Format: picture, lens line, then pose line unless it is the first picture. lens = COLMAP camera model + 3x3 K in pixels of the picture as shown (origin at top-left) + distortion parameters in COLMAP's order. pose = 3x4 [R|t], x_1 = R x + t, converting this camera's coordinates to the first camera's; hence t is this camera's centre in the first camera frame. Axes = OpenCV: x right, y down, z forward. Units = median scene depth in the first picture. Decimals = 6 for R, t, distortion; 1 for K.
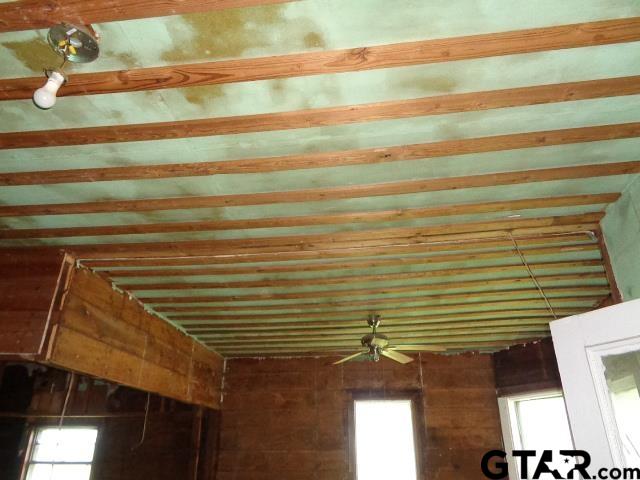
lens RADIAL K [[490.3, 0, 319.7], [0, 490.3, 241.9], [0, 0, 1]] dist [0.019666, -0.000735]
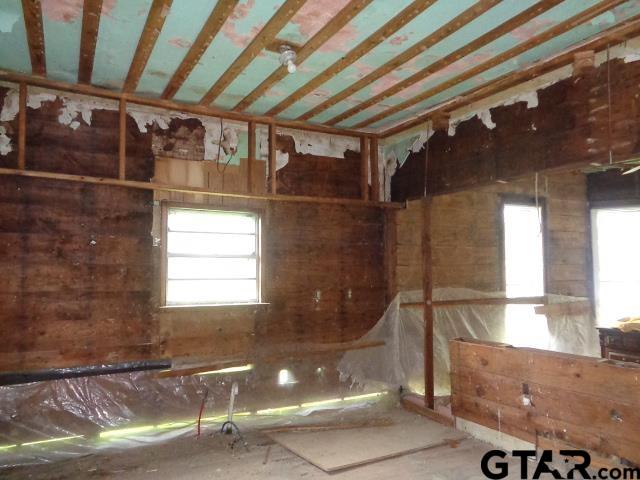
lens RADIAL K [[490.3, 0, 320.0], [0, 490.3, 238.3], [0, 0, 1]] dist [0.019666, -0.000735]
pose [[0.819059, 0.022807, 0.573255, -0.853767], [-0.241618, 0.919987, 0.308618, 0.163899], [-0.520349, -0.391285, 0.759034, 0.386202]]
